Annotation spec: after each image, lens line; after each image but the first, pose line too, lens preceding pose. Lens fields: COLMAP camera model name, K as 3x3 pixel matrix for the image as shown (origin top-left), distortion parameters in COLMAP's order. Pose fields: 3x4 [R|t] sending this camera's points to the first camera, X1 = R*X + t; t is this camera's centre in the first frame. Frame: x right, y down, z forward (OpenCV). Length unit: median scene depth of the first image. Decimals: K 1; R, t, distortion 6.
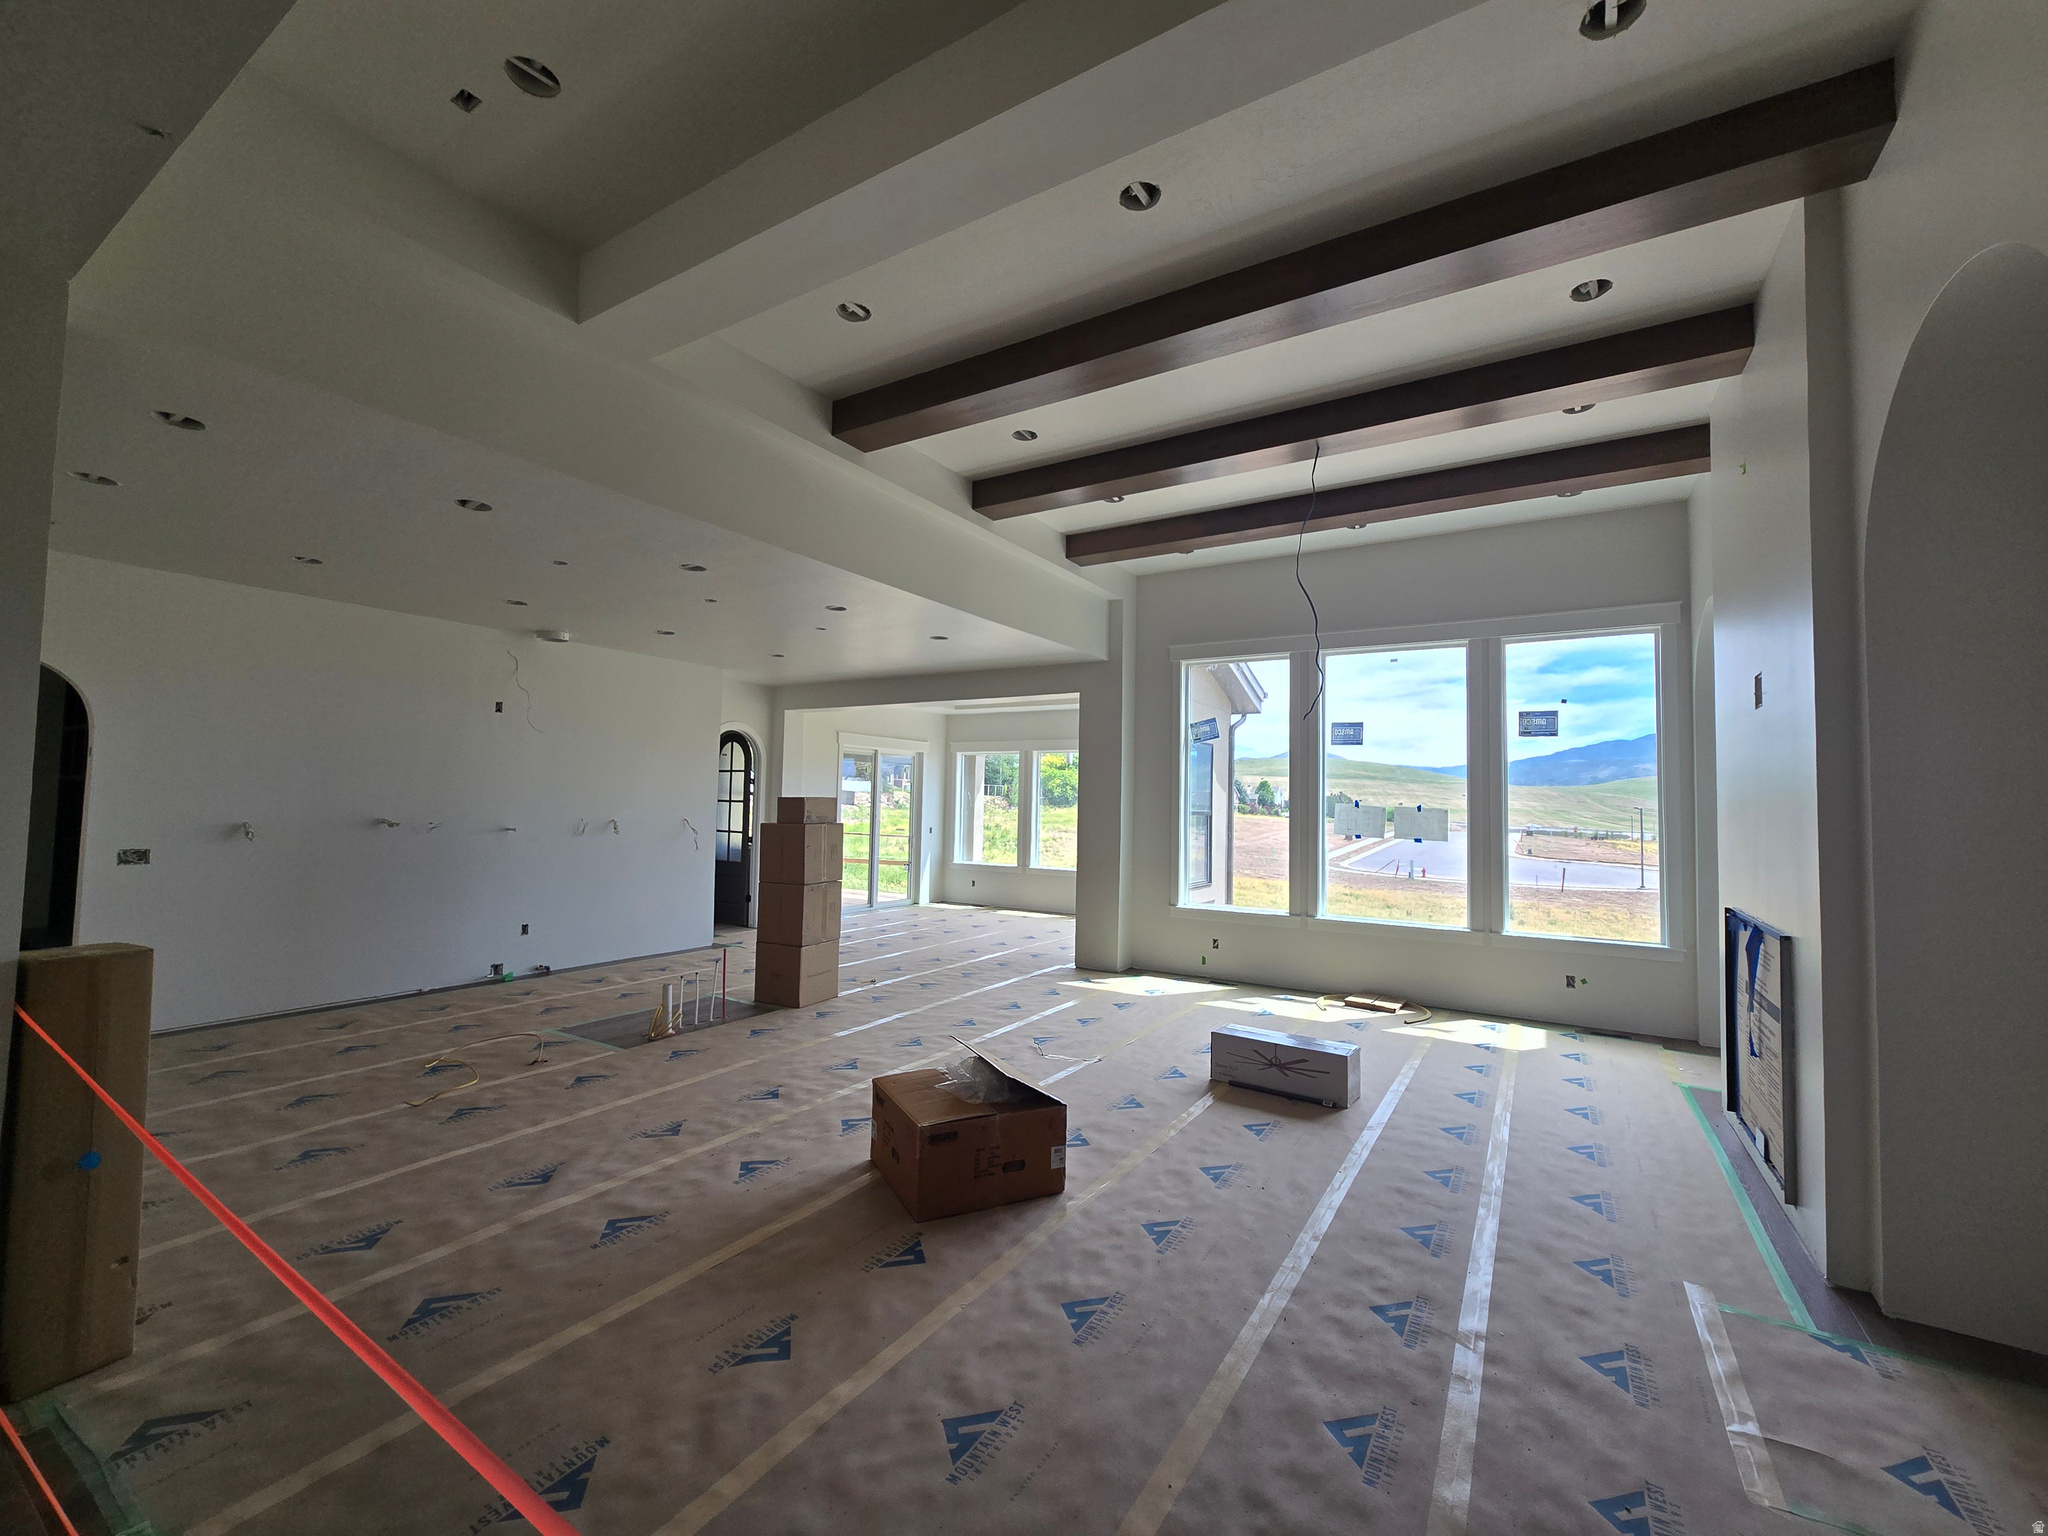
lens RADIAL K [[844.2, 0, 1024.9], [0, 844.2, 764.6], [0, 0, 1]] dist [0.001428, 0.001118]
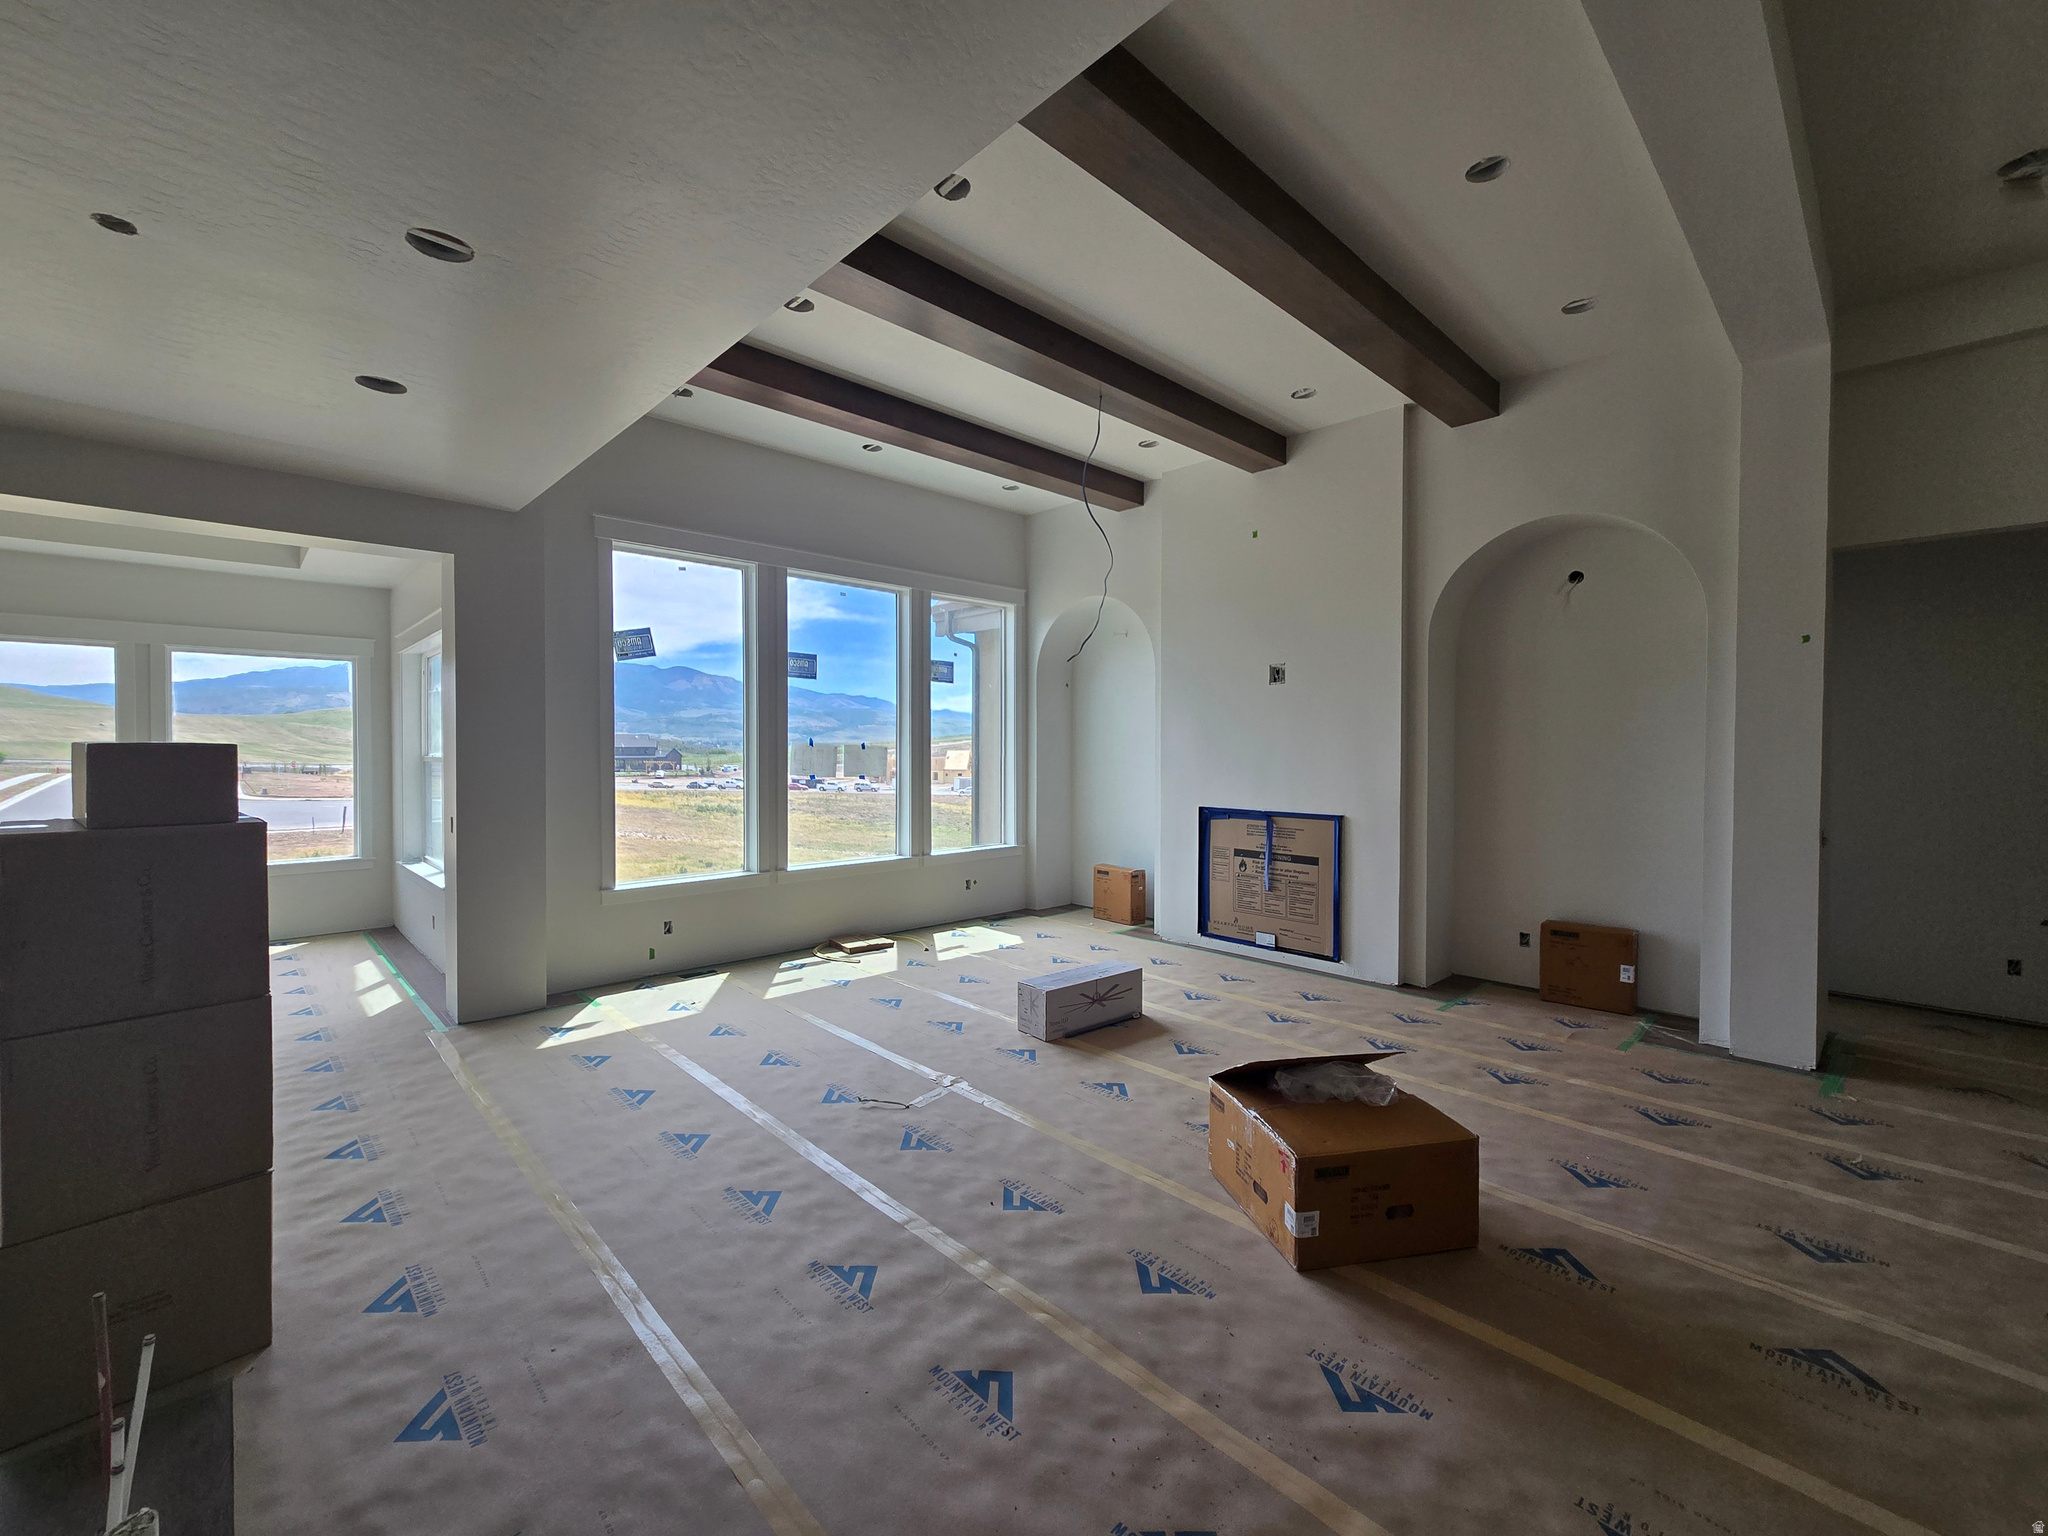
lens RADIAL K [[844.2, 0, 1024.9], [0, 844.2, 764.6], [0, 0, 1]] dist [0.001428, 0.001118]
pose [[0.253562, -0.036834, 0.966618, -0.536957], [-0.042147, 0.997905, 0.049082, 0.018645], [-0.966401, -0.053185, 0.251478, 0.643040]]
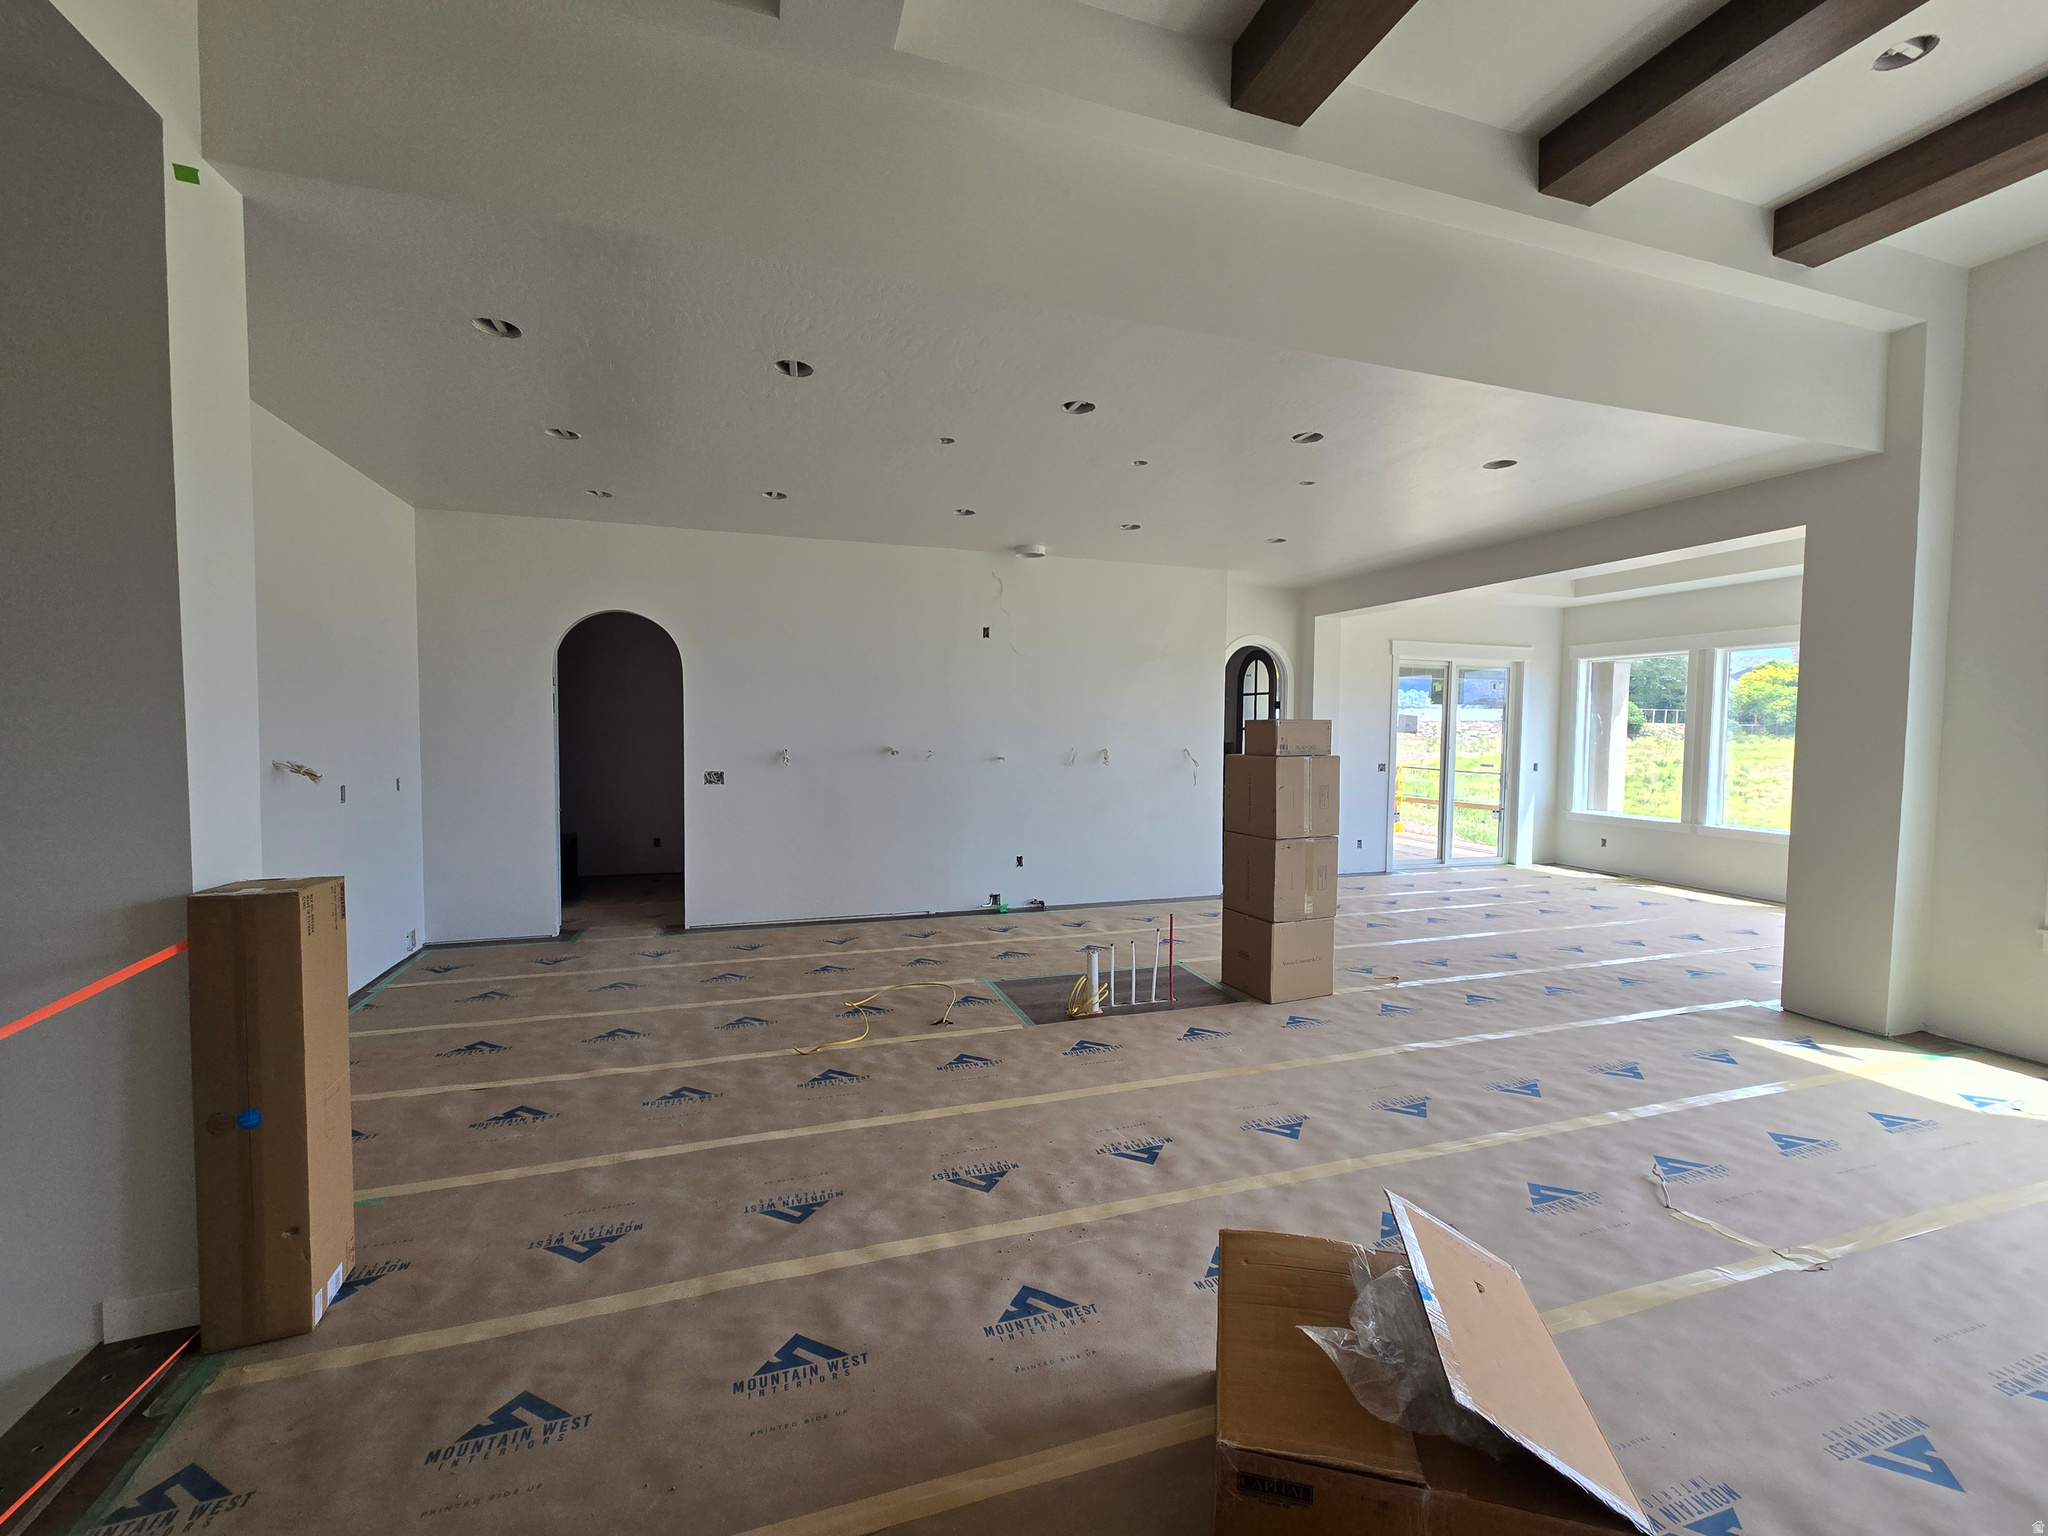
lens RADIAL K [[844.2, 0, 1024.9], [0, 844.2, 764.6], [0, 0, 1]] dist [0.001428, 0.001118]
pose [[0.768894, 0.016693, -0.639159, 0.038377], [0.034753, 0.997090, 0.067848, 0.021777], [0.638431, -0.074380, 0.766076, 0.321962]]
